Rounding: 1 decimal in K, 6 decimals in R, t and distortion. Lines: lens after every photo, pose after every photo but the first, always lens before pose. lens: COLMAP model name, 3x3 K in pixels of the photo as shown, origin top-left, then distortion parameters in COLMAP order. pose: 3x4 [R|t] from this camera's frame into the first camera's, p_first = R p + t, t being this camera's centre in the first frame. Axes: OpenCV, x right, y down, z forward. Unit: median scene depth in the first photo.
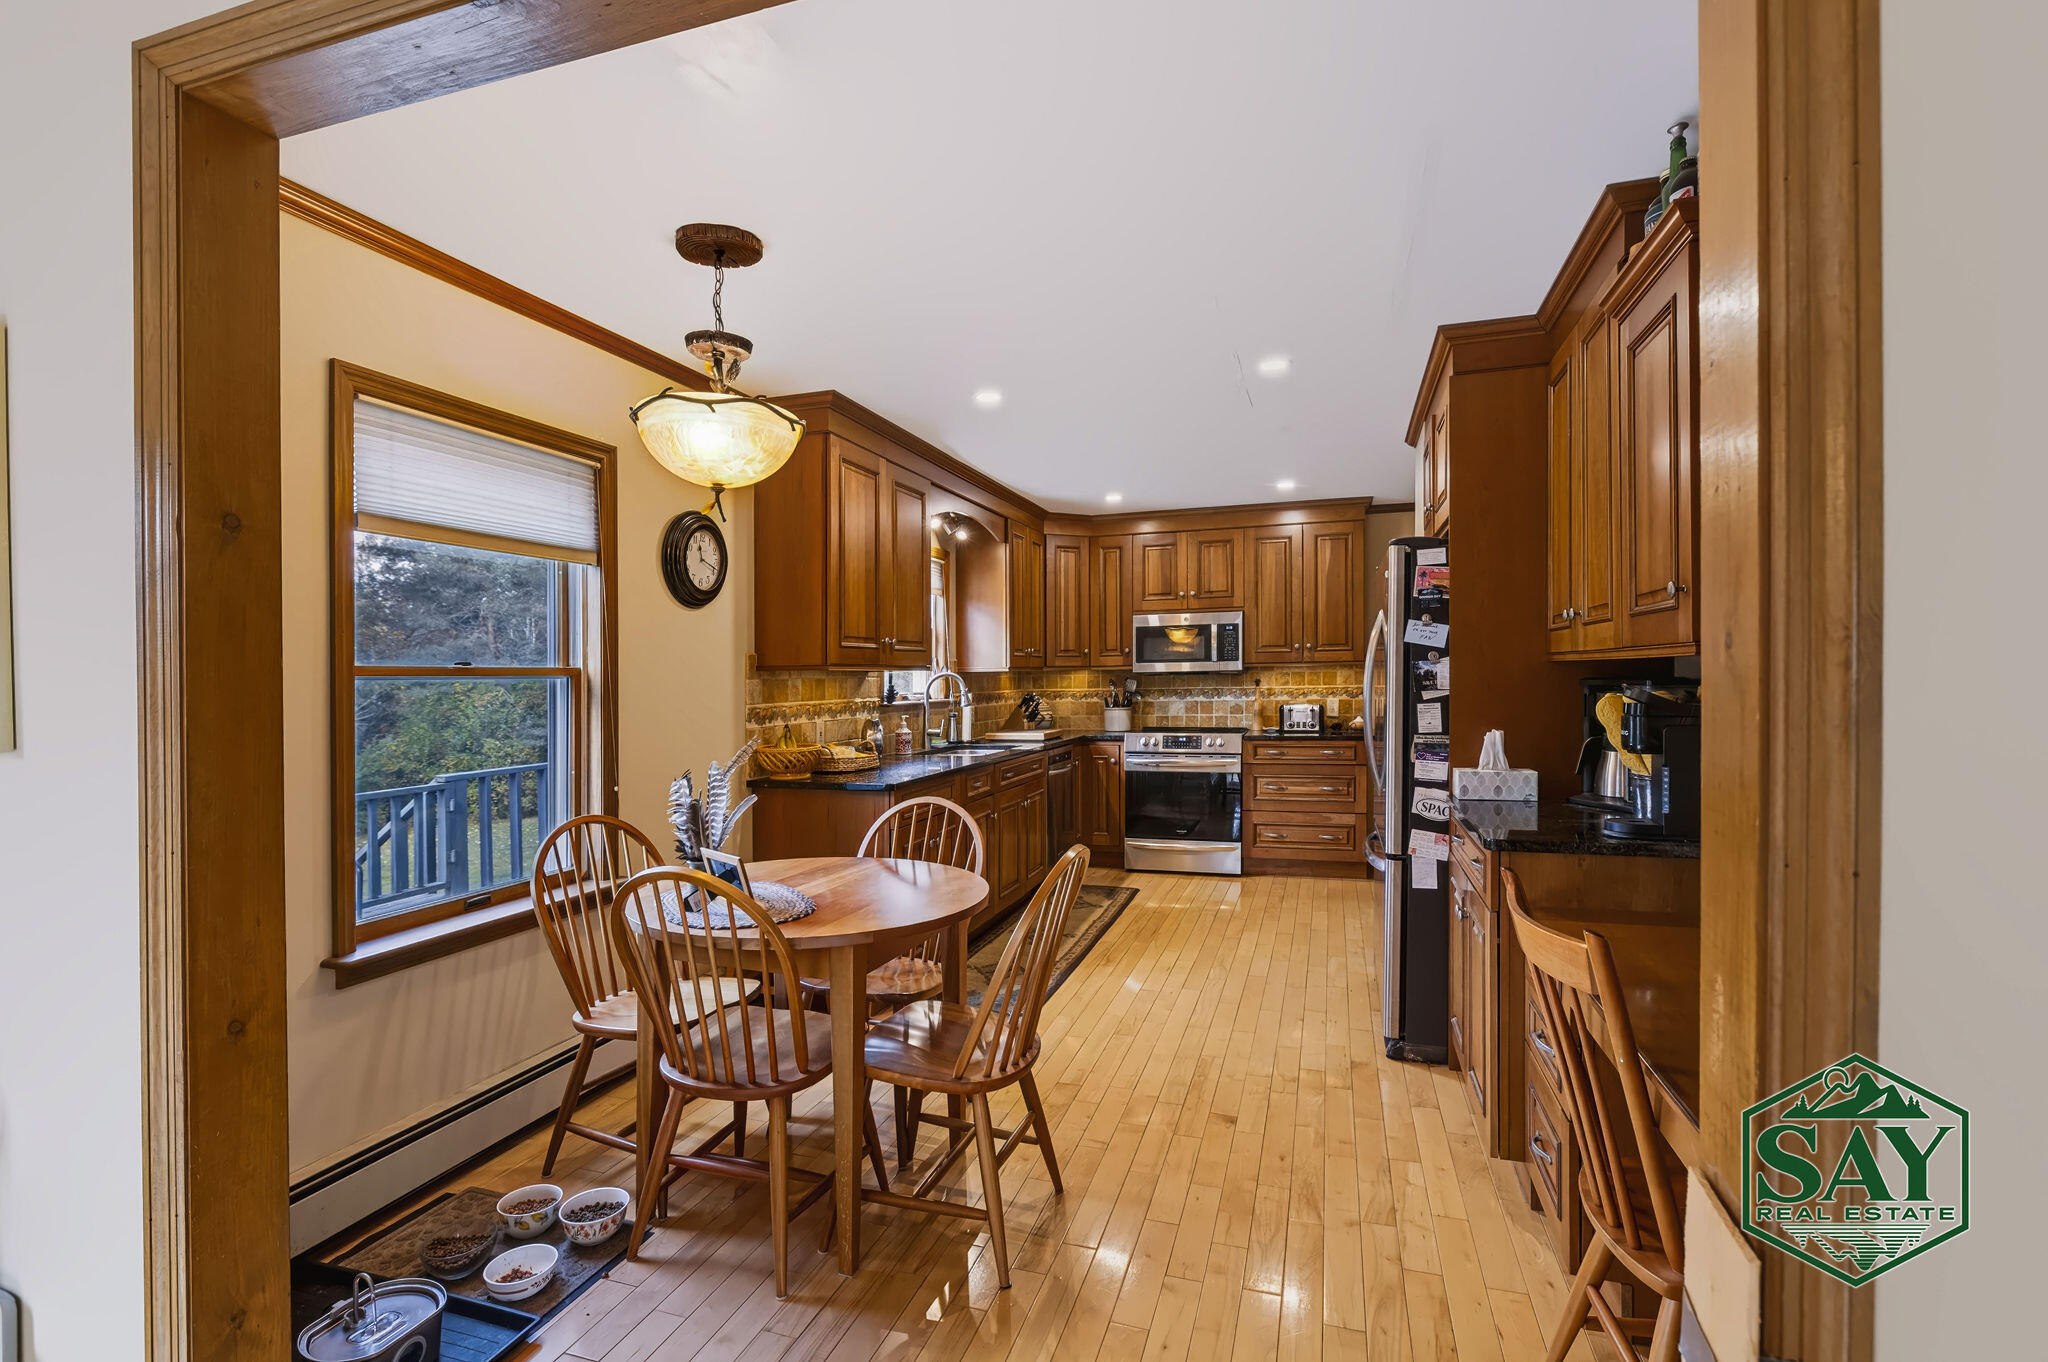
lens RADIAL K [[956.0, 0, 1027.0], [0, 956.0, 705.2], [0, 0, 1]] dist [-0.002477, 0.000471]
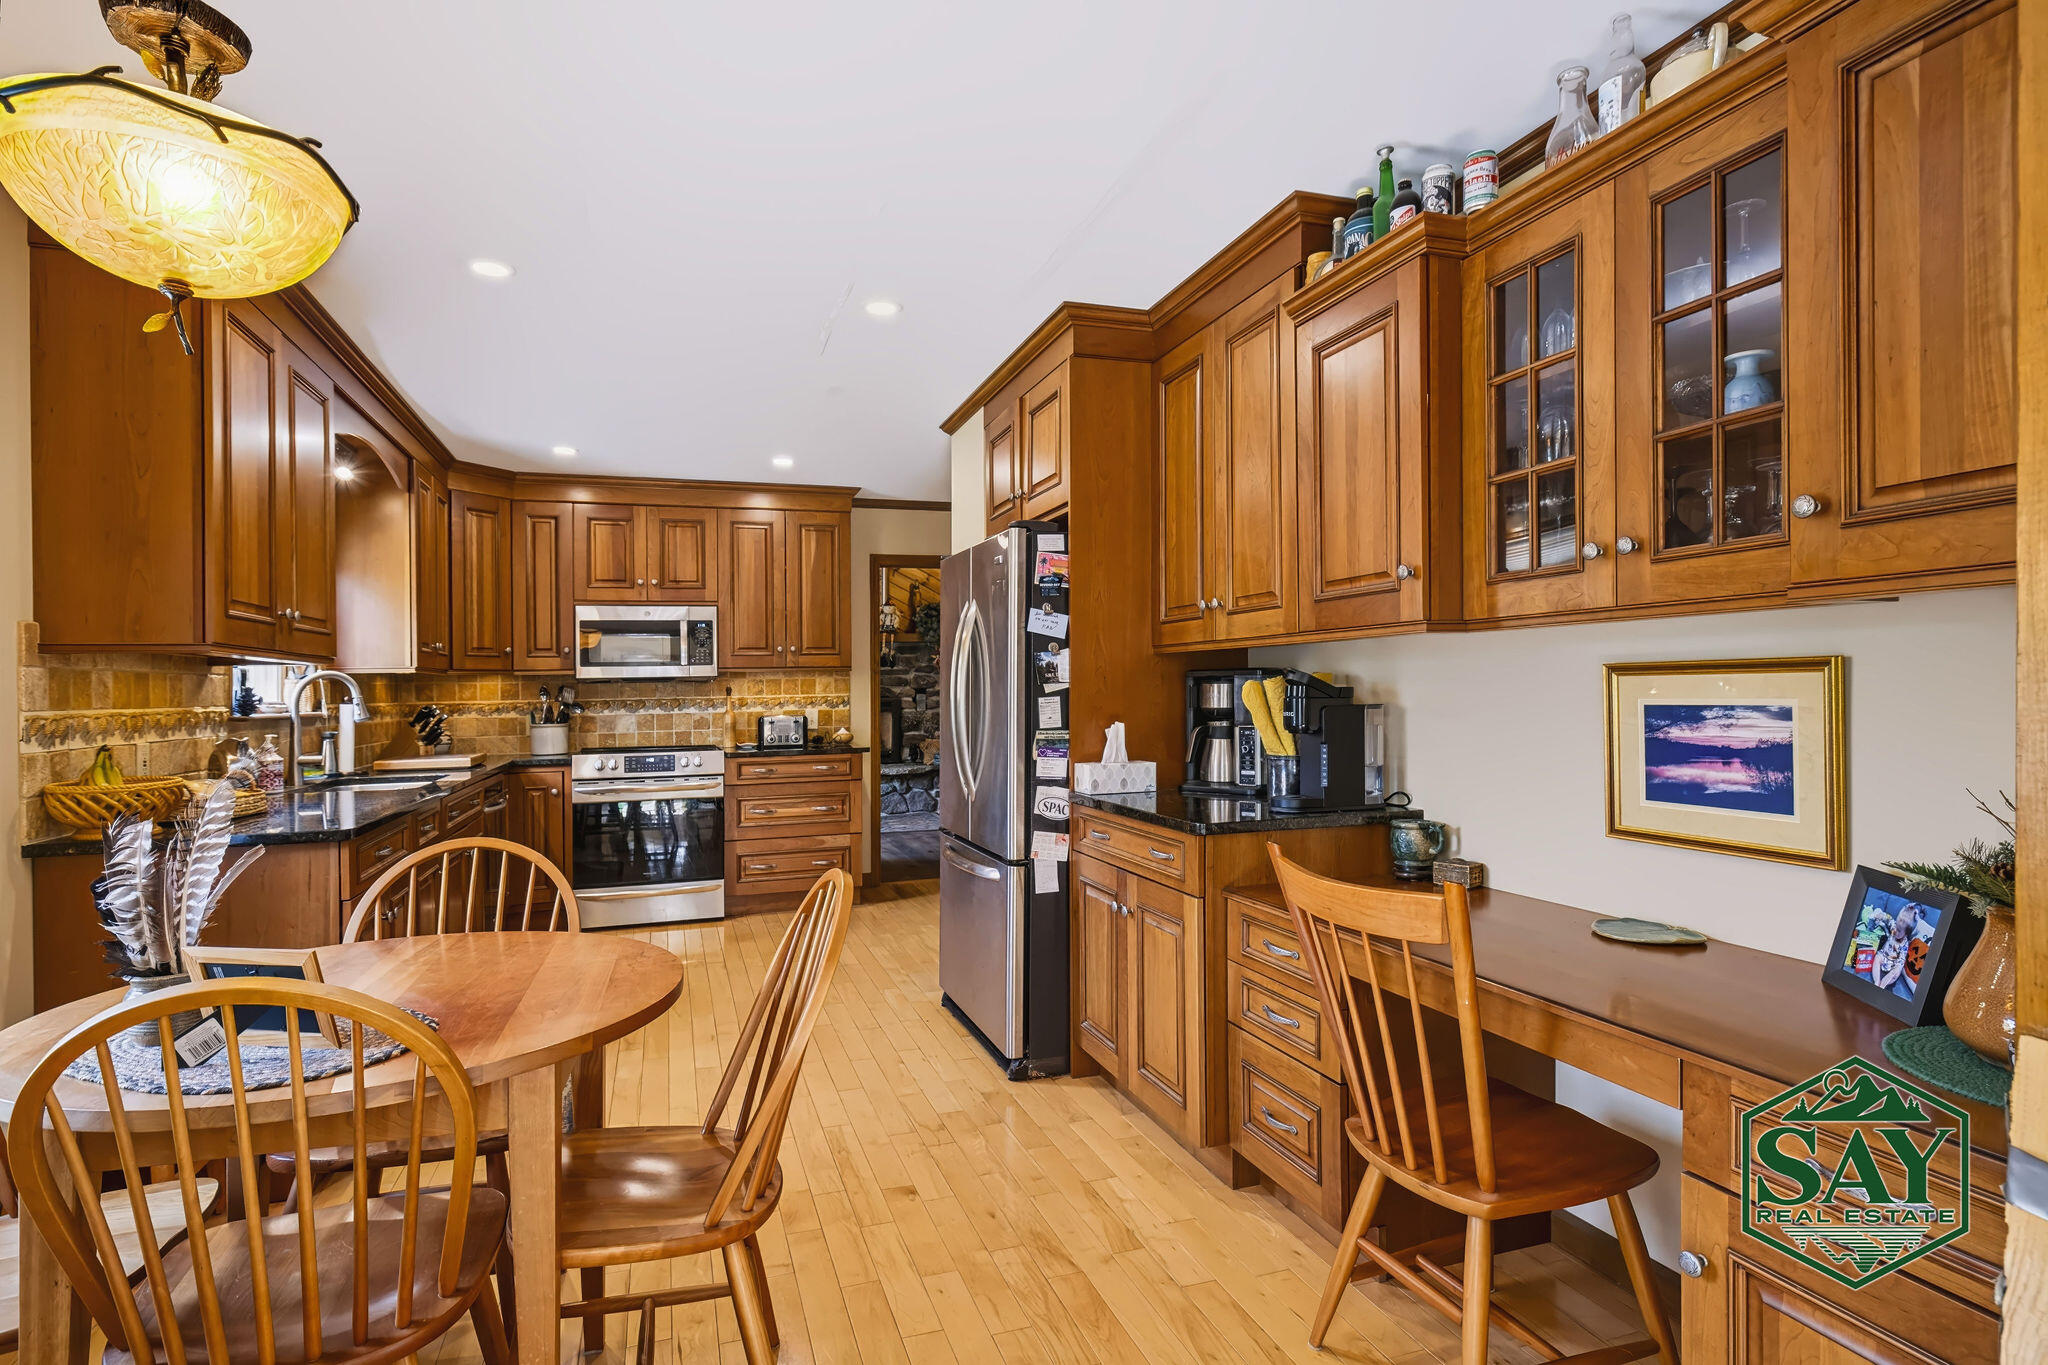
lens RADIAL K [[1055.4, 0, 1029.2], [0, 1055.4, 721.1], [0, 0, 1]] dist [-0.003523, 0.004123]
pose [[0.802614, -0.016326, 0.596275, -0.123980], [0.022583, 0.999740, -0.003025, 0.013730], [-0.596071, 0.015894, 0.802775, 0.094658]]
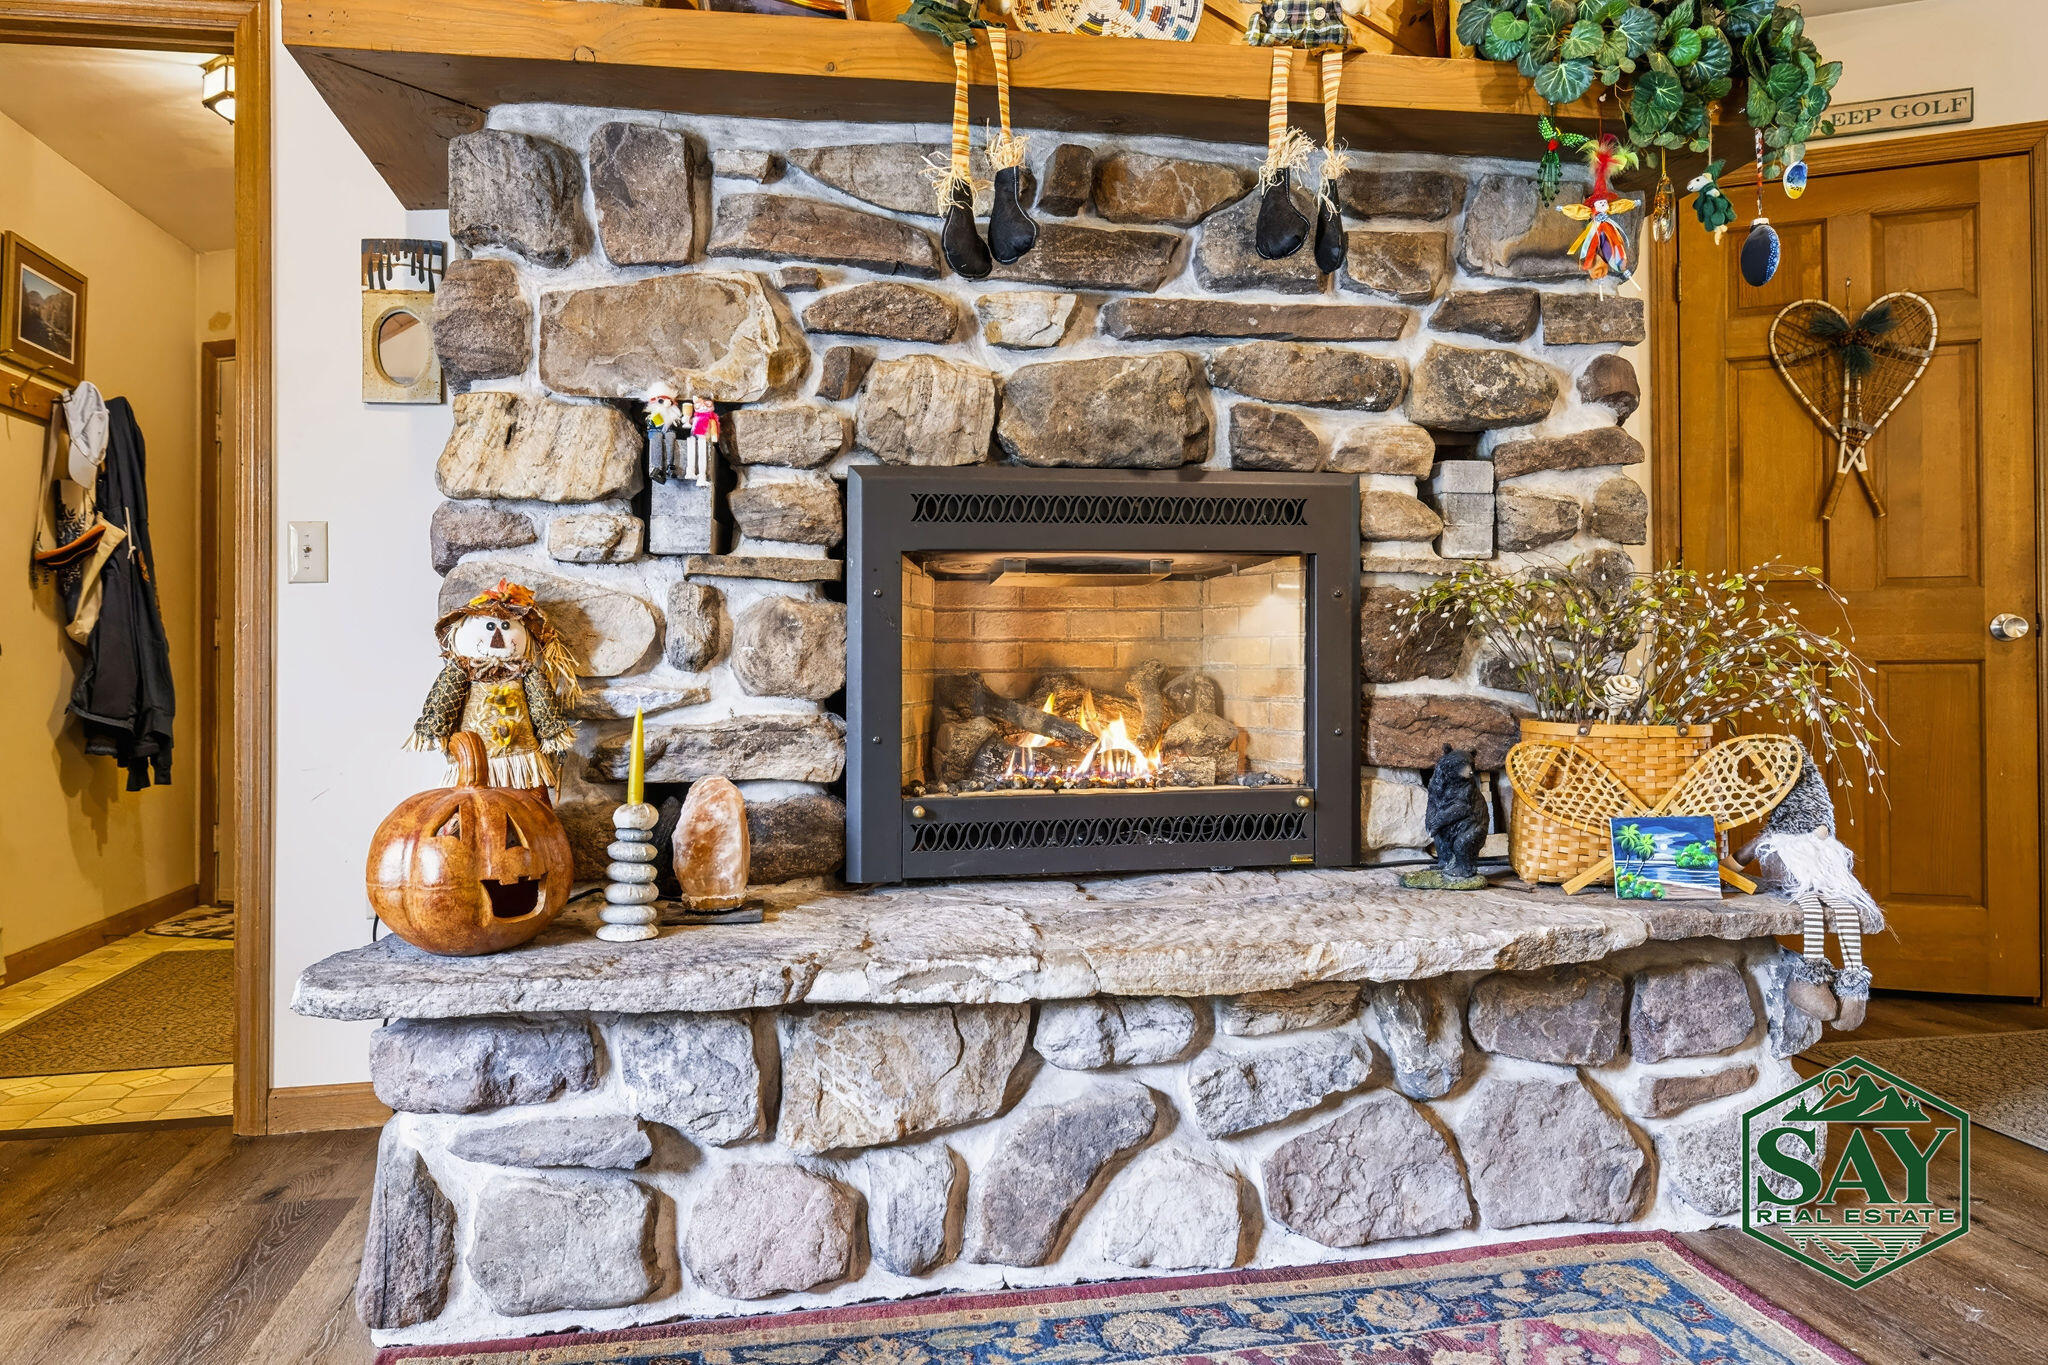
lens RADIAL K [[1410.5, 0, 1000.0], [0, 1410.5, 643.5], [0, 0, 1]] dist [0.003959, 0.002227]
pose [[0.885749, 0.007565, 0.464103, 0.535470], [0.018003, 0.998555, -0.050637, 0.031114], [-0.463815, 0.053207, 0.884333, 1.441201]]
